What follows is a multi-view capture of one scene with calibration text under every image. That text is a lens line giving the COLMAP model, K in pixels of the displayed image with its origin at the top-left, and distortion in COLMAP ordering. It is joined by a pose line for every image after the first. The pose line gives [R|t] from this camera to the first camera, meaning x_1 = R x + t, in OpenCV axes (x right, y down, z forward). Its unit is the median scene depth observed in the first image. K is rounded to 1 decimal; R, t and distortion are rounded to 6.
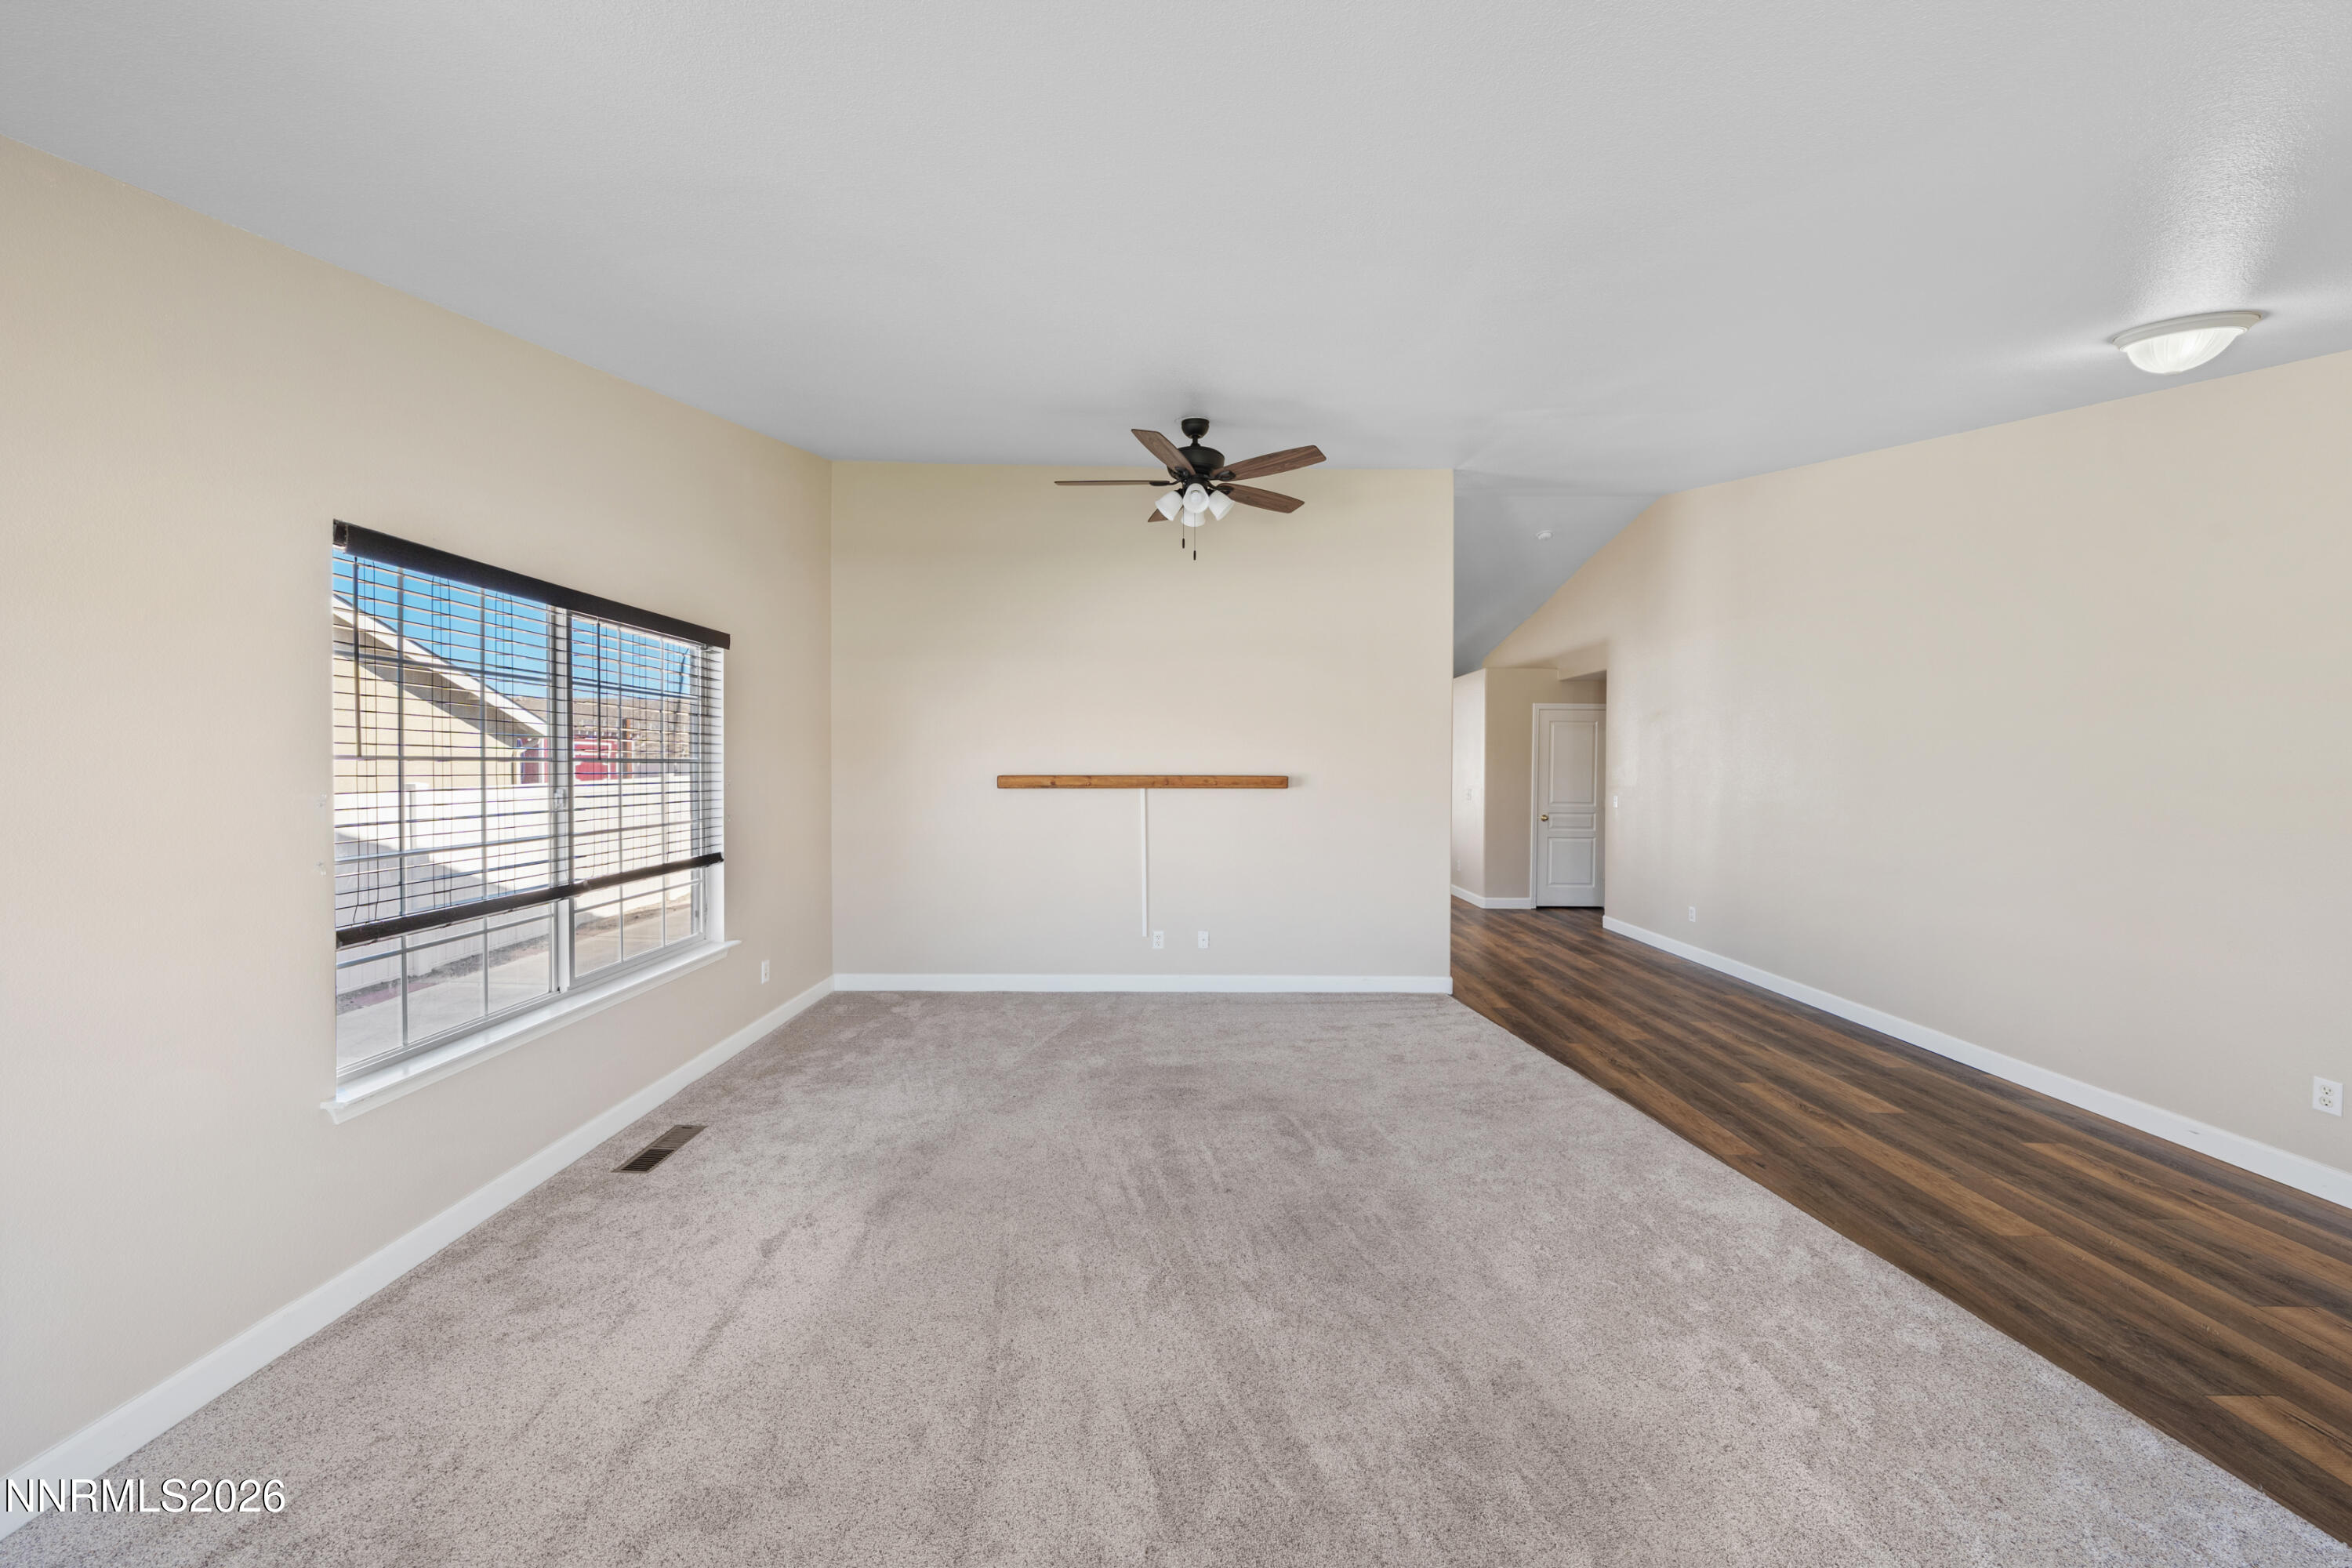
lens RADIAL K [[803.5, 0, 1178.5], [0, 803.5, 778.0], [0, 0, 1]] dist [-0.000070, -0.000240]
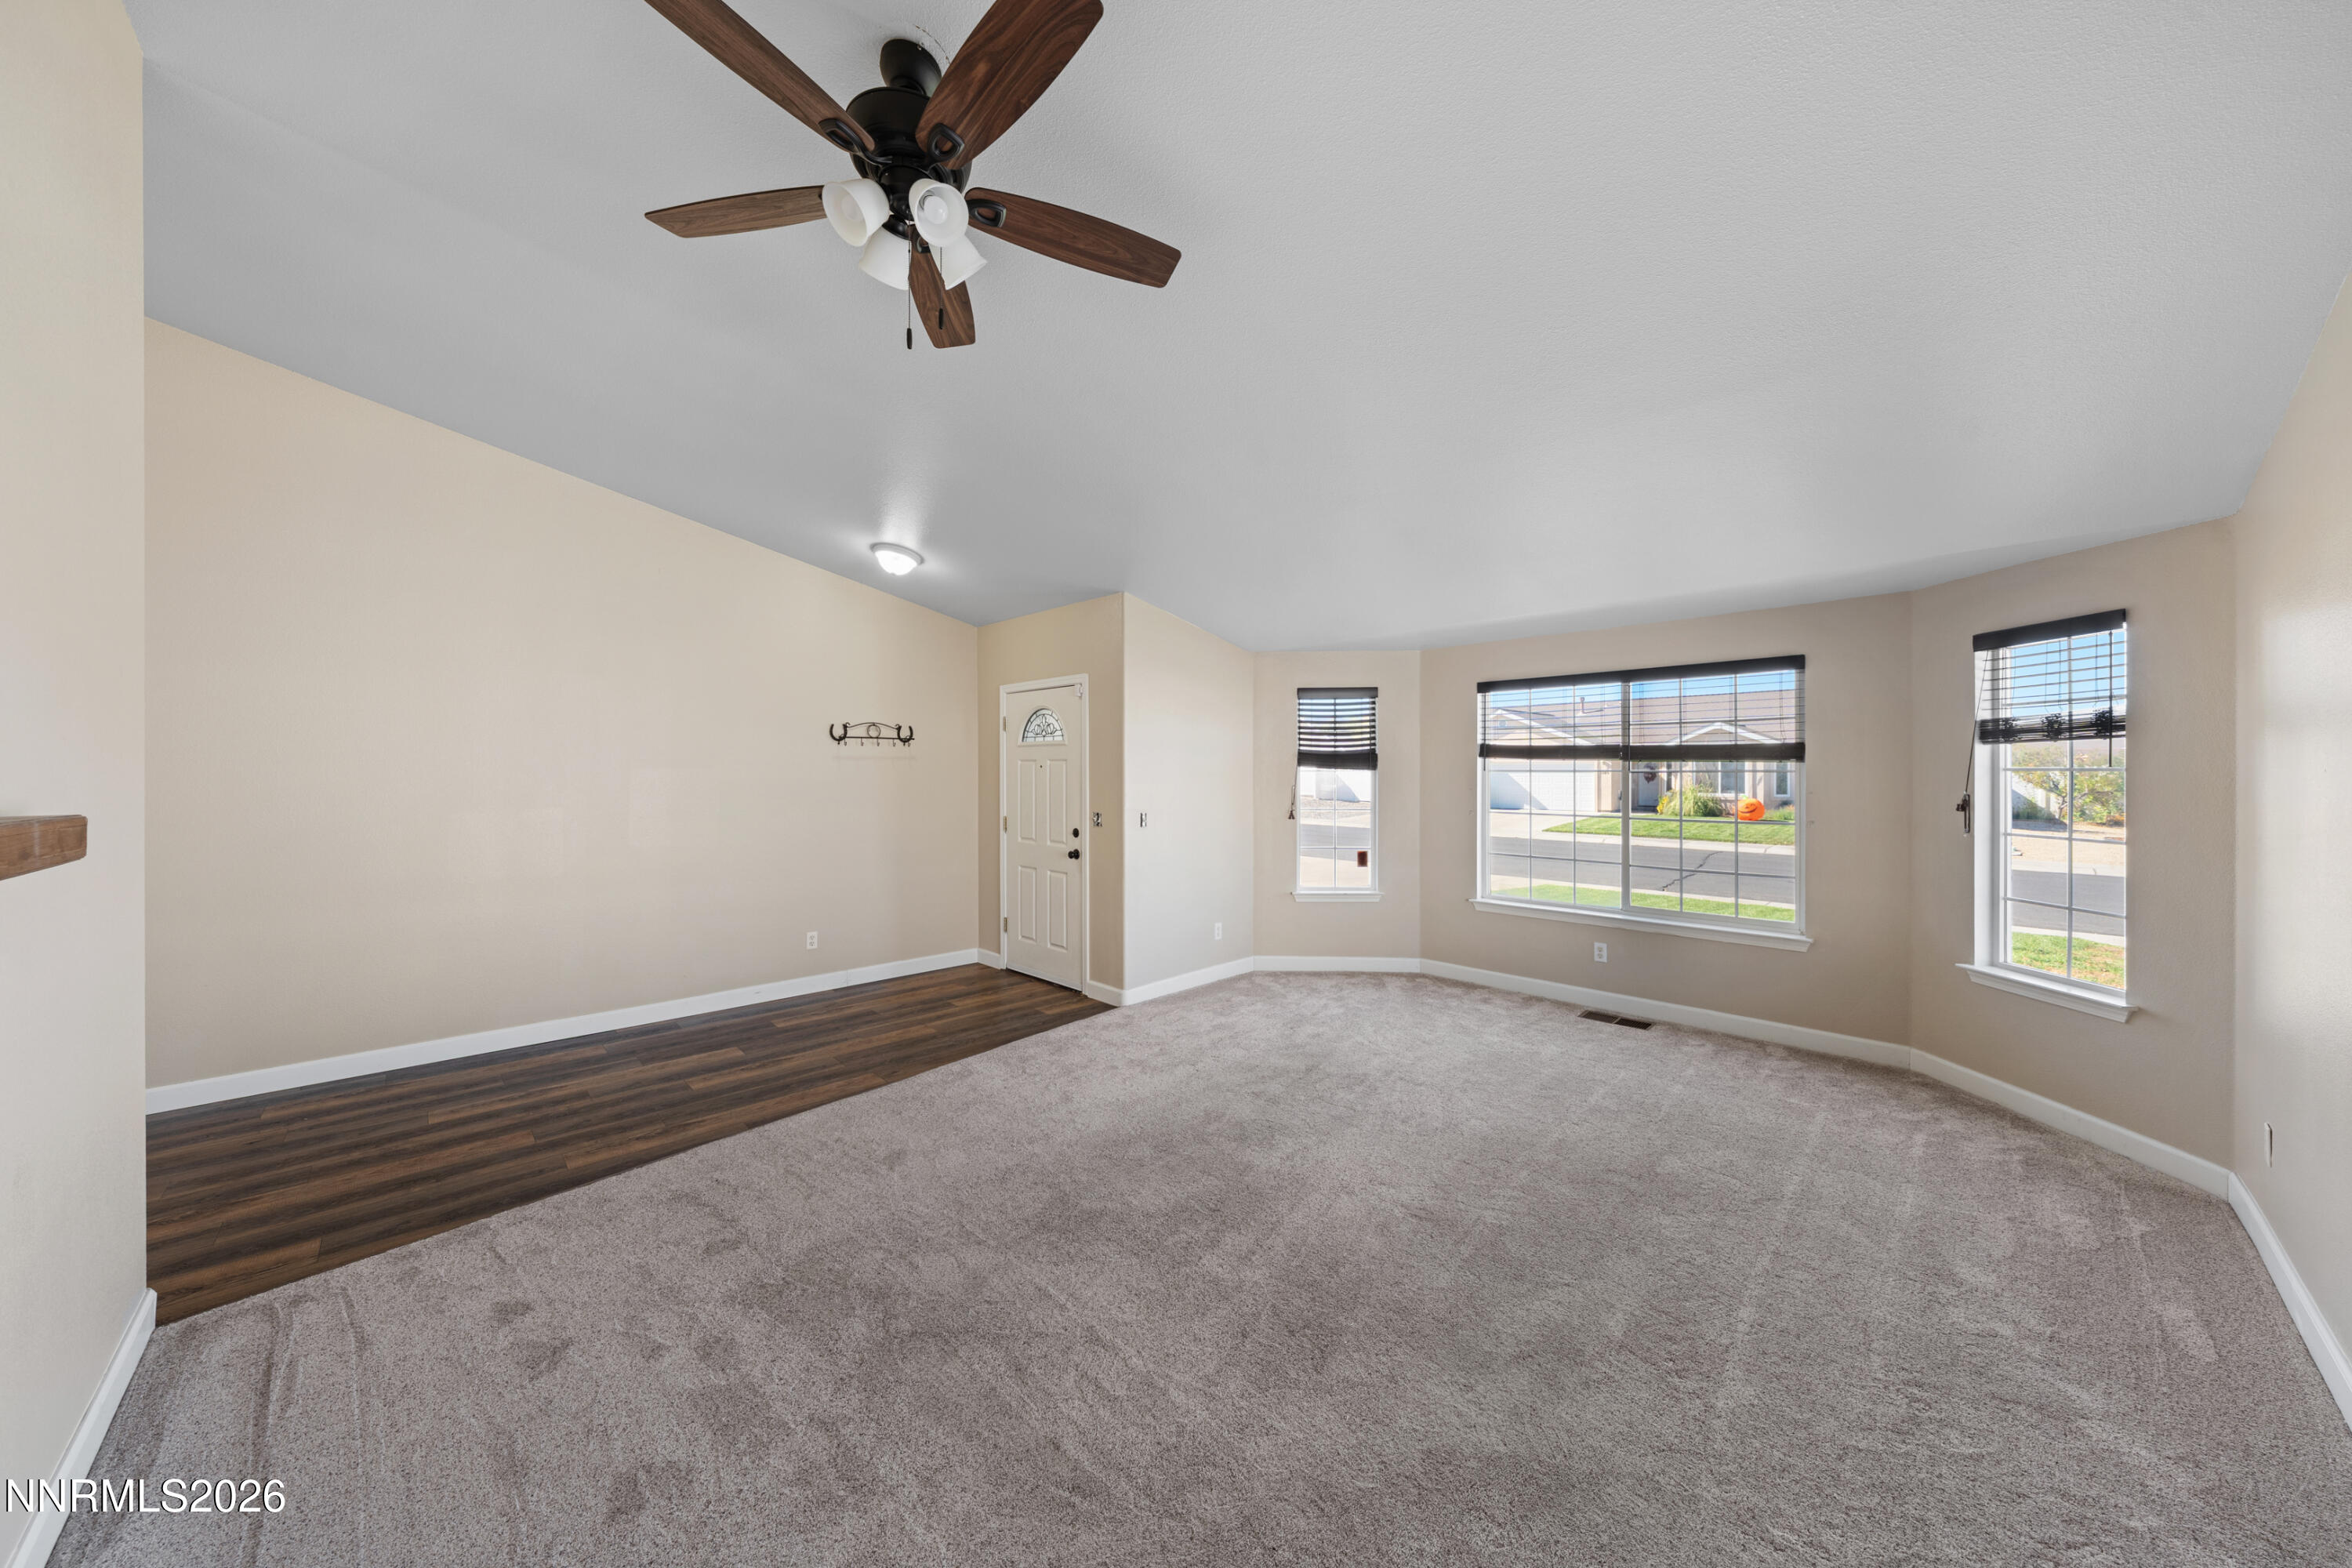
lens RADIAL K [[803.5, 0, 1176.5], [0, 803.5, 774.8], [0, 0, 1]] dist [-0.000070, -0.000240]
pose [[-0.690969, -0.003580, 0.722875, -0.476901], [0.010785, 0.999825, 0.015261, -0.023876], [-0.722804, 0.018341, -0.690810, 1.331599]]
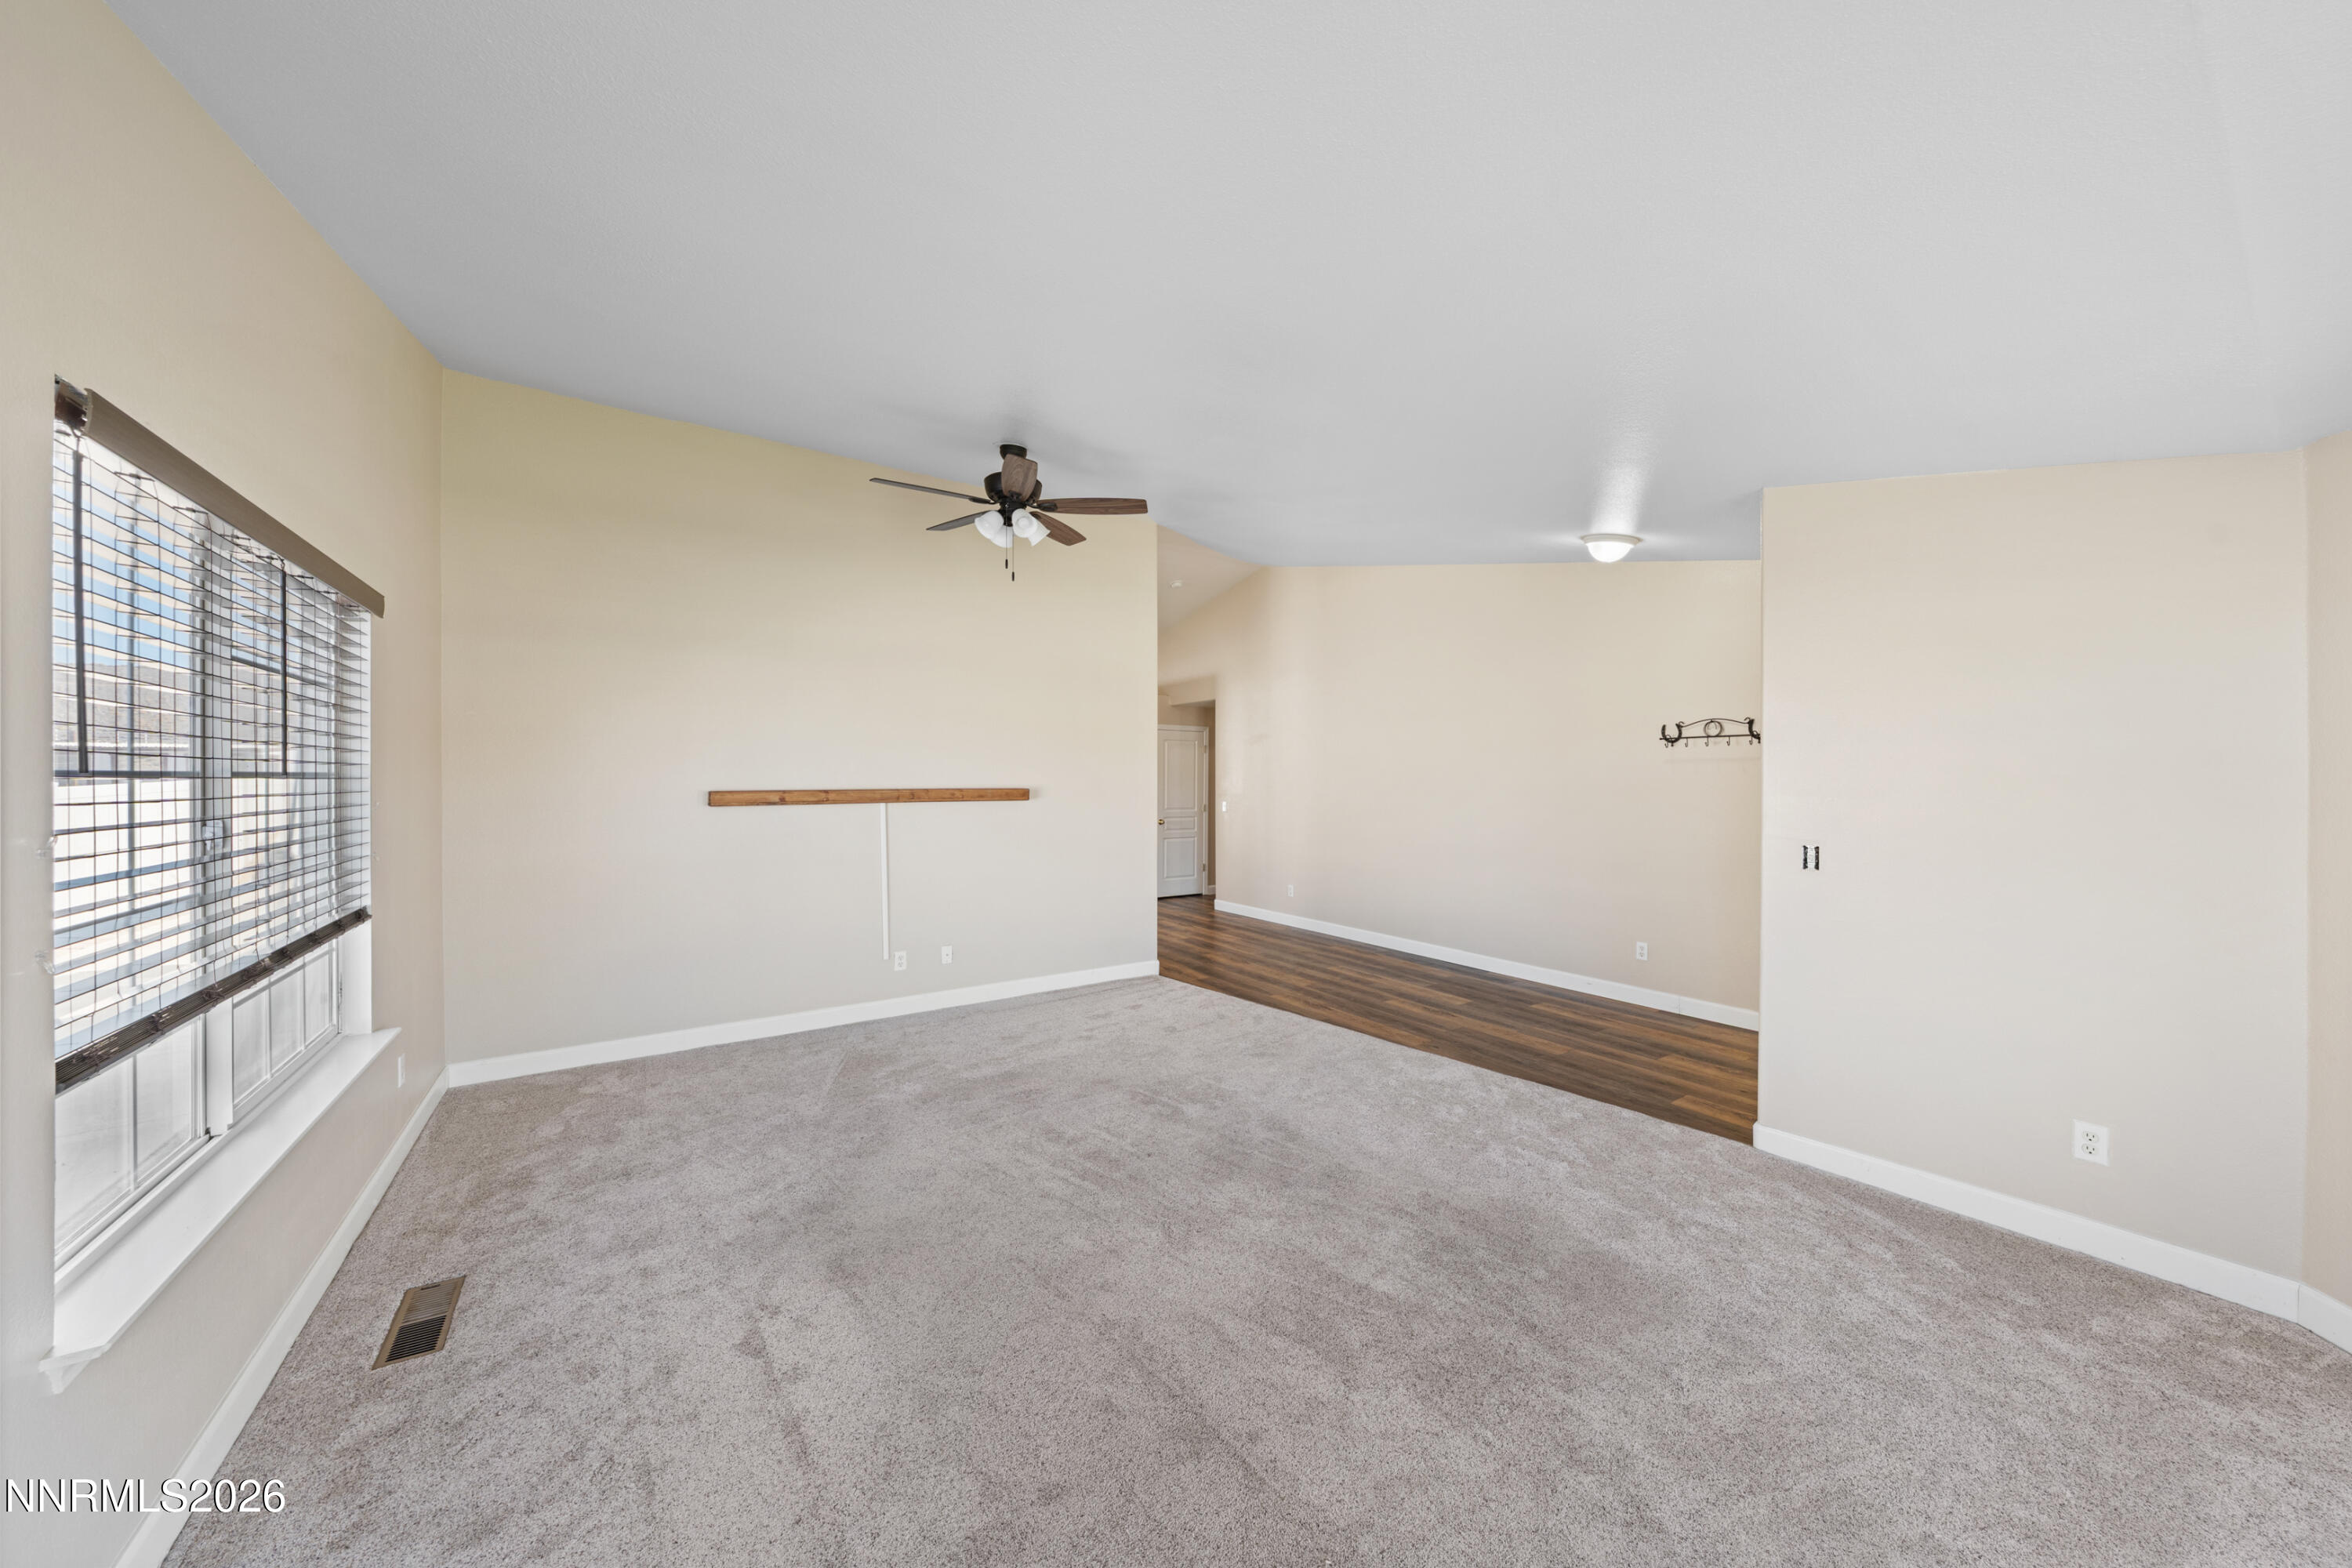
lens RADIAL K [[803.5, 0, 1181.2], [0, 803.5, 781.8], [0, 0, 1]] dist [-0.000070, -0.000240]
pose [[0.828488, -0.005751, 0.559977, -0.417513], [0.010701, 0.999927, -0.005562, -0.004354], [-0.559904, 0.010600, 0.828490, 0.024014]]
